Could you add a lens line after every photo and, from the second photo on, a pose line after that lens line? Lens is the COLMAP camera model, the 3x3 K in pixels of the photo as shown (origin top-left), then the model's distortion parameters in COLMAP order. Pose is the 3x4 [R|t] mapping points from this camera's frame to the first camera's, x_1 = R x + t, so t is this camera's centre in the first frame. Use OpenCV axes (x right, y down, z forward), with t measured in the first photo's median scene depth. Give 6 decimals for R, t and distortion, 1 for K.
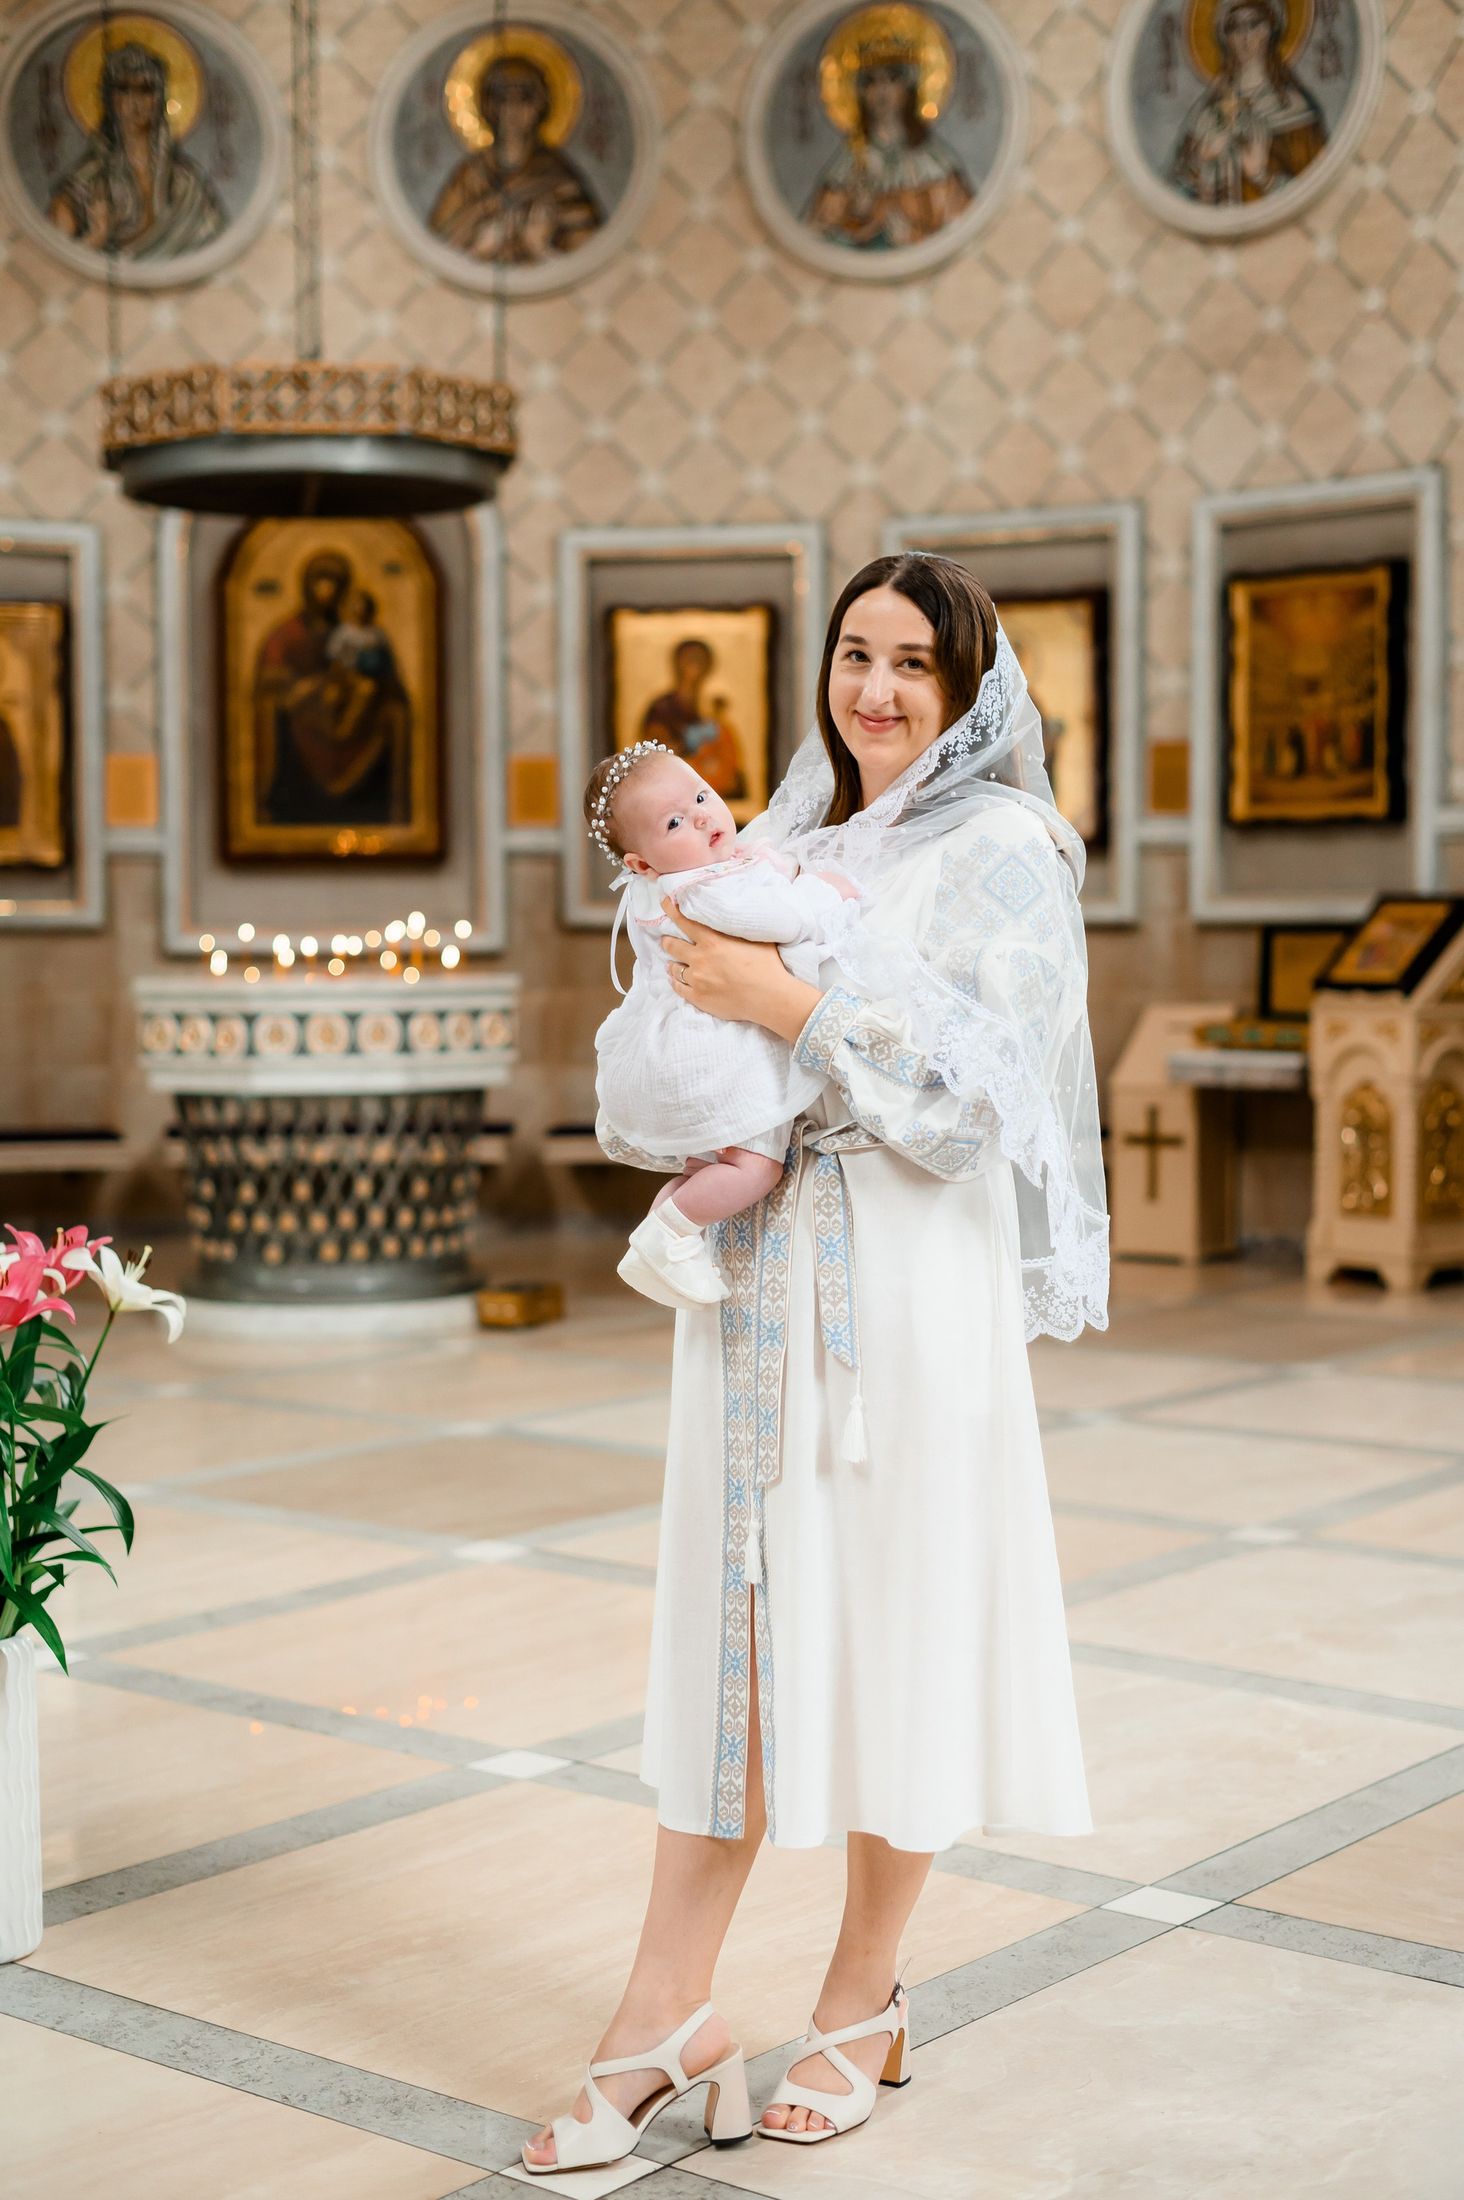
lens RADIAL K [[3172.6, 0, 719.9], [0, 3172.6, 1099.4], [0, 0, 1]] dist [-0.059330, 0.000000]
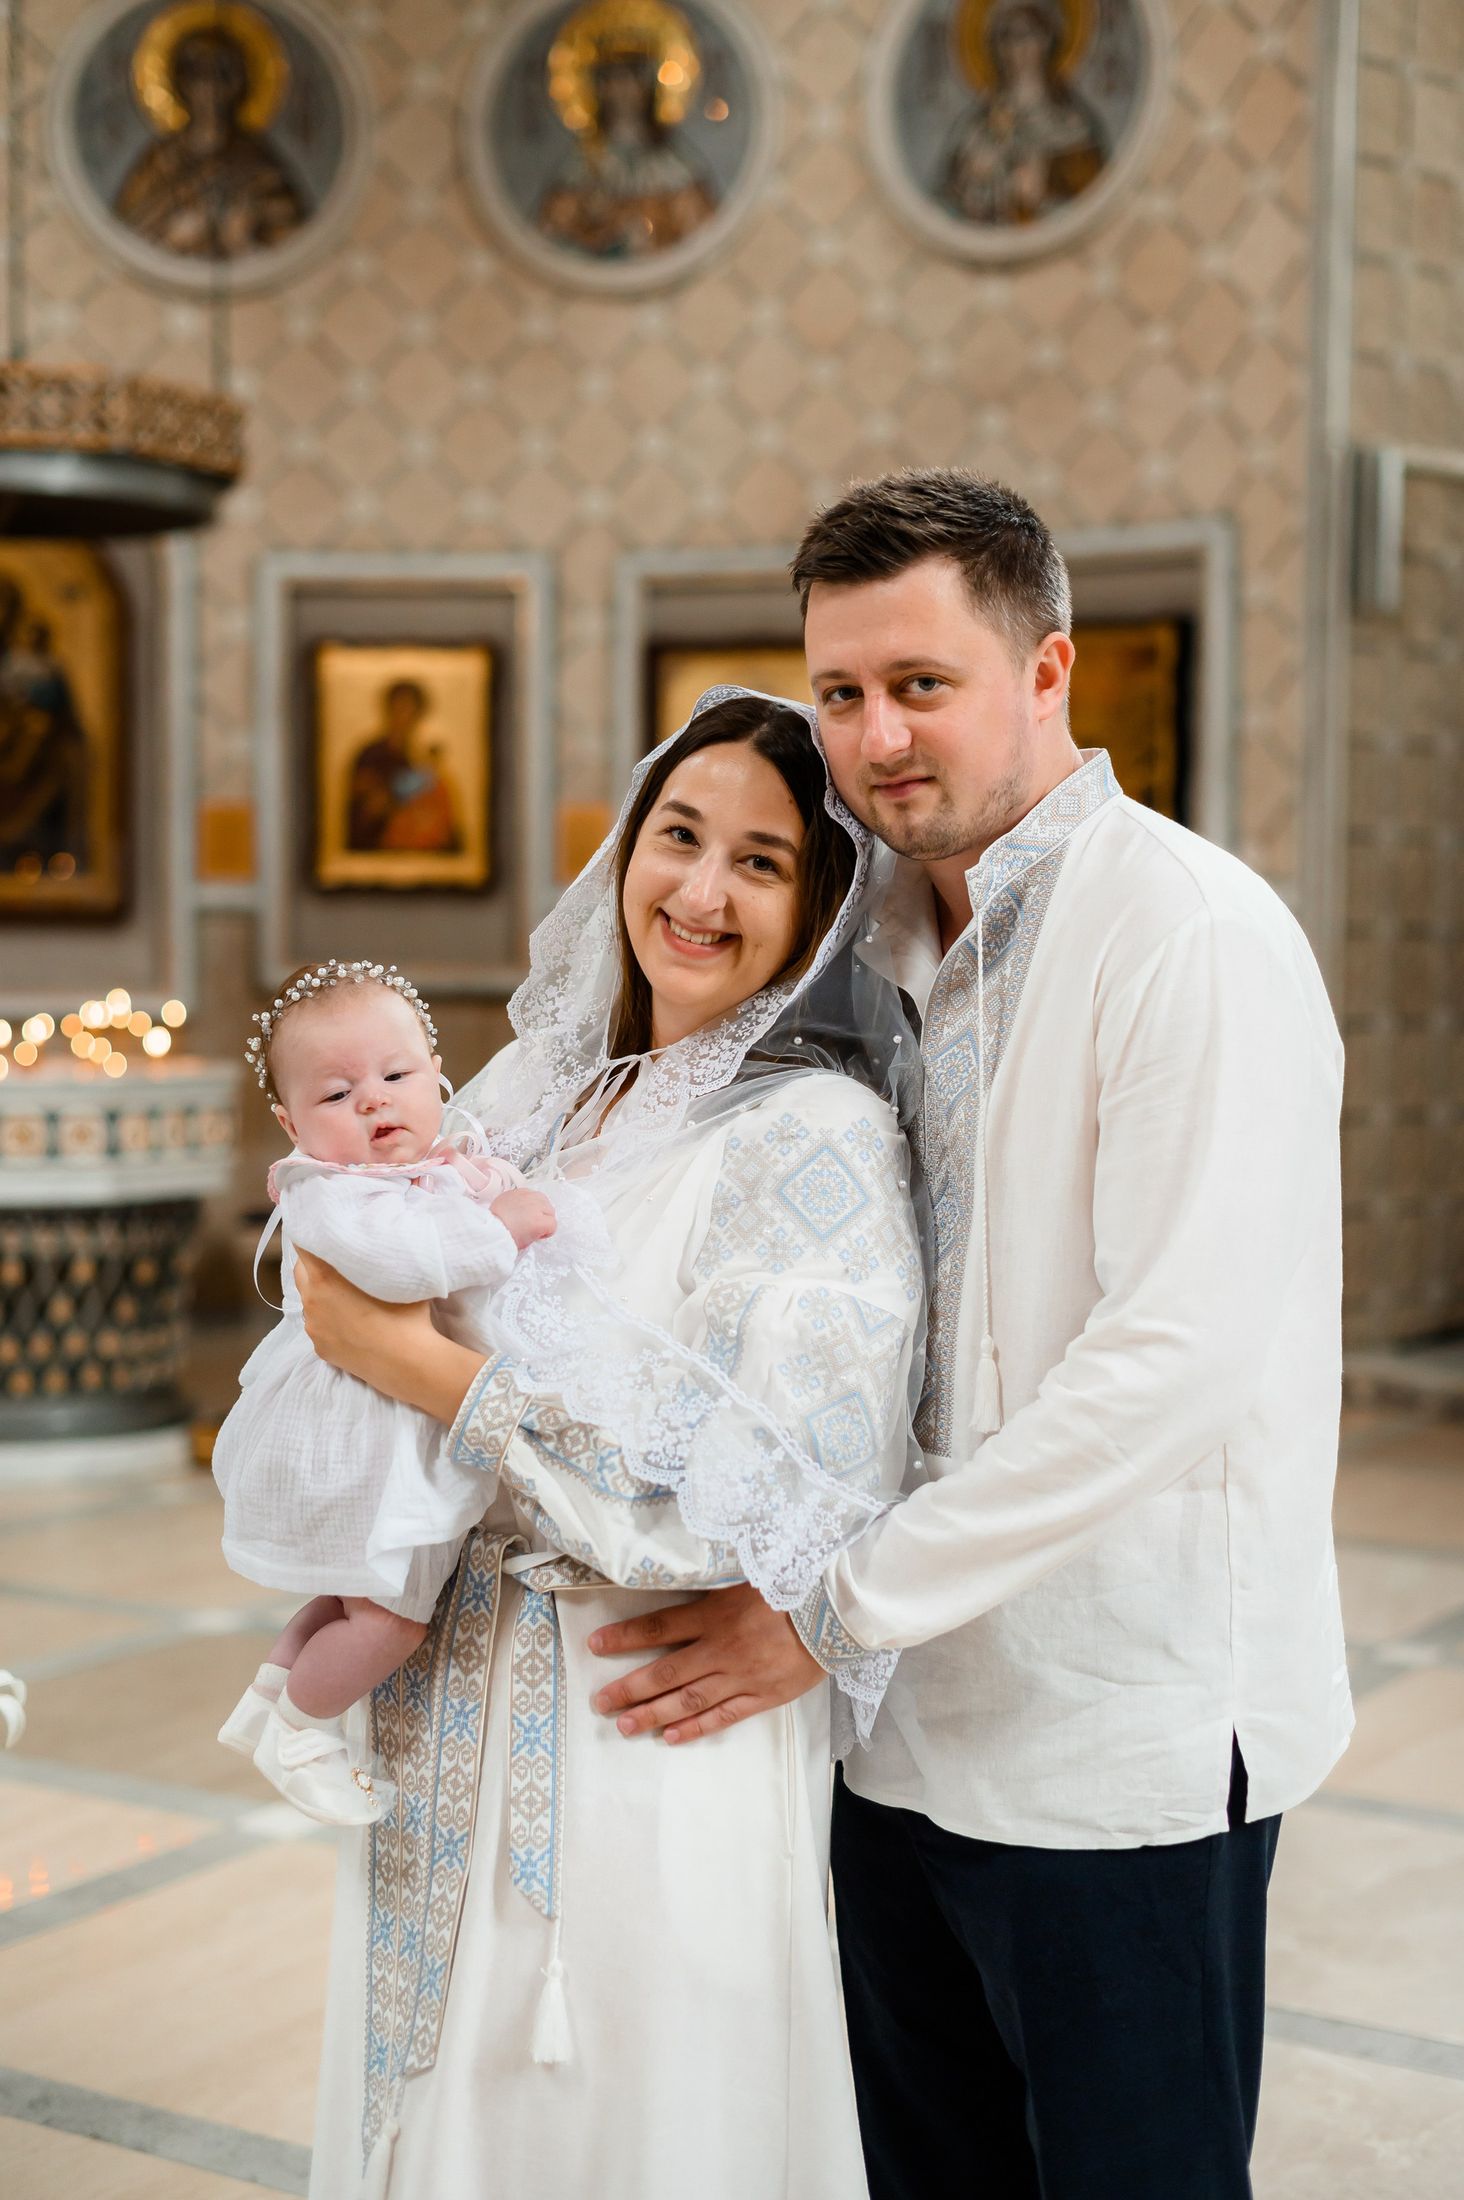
lens RADIAL K [[3172.6, 0, 725.4], [0, 3172.6, 1098.6], [0, 0, 1]] dist [-0.059330, 0.000000]
pose [[0.991044, 0.008982, 0.133233, -0.039507], [-0.008905, 0.999960, -0.001176, -0.025959], [-0.133238, -0.000021, 0.991084, 0.091205]]
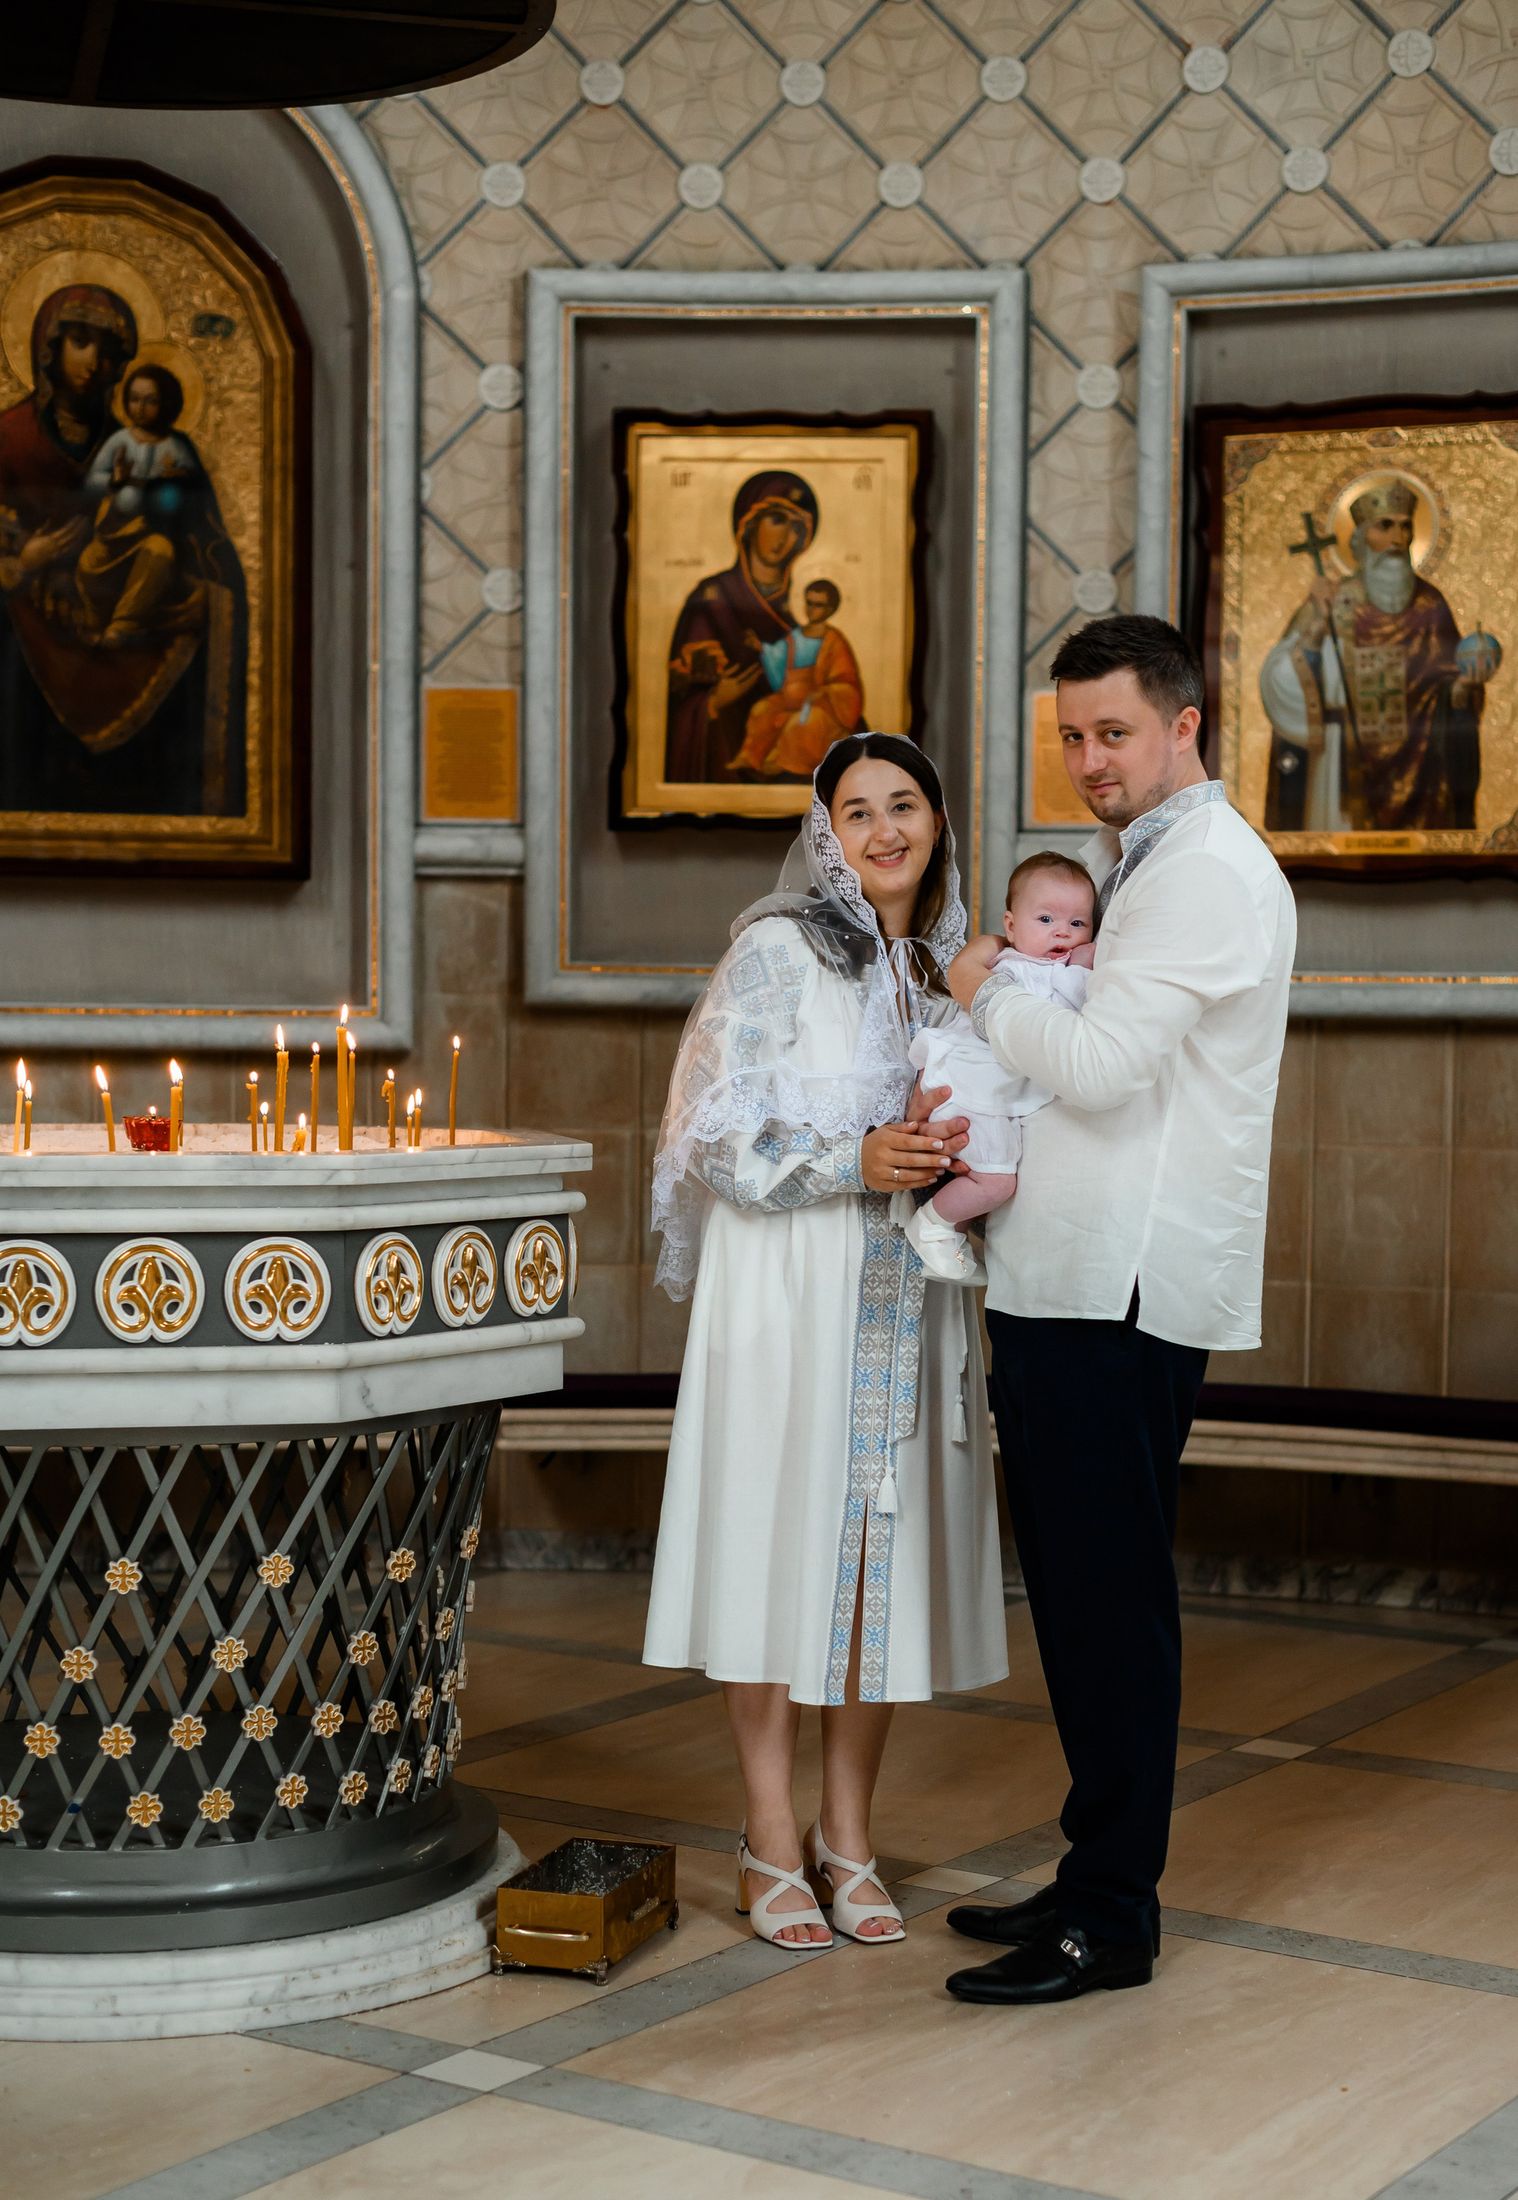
lens RADIAL K [[3244.3, 0, 751.5], [0, 3244.3, 1121.2], [0, 0, 1]] dist [0.003528, 0.000000]
pose [[0.993490, 0.010727, 0.113413, -0.078124], [-0.009591, 0.999898, -0.010561, -0.031521], [-0.113514, 0.009404, 0.993492, 0.477523]]
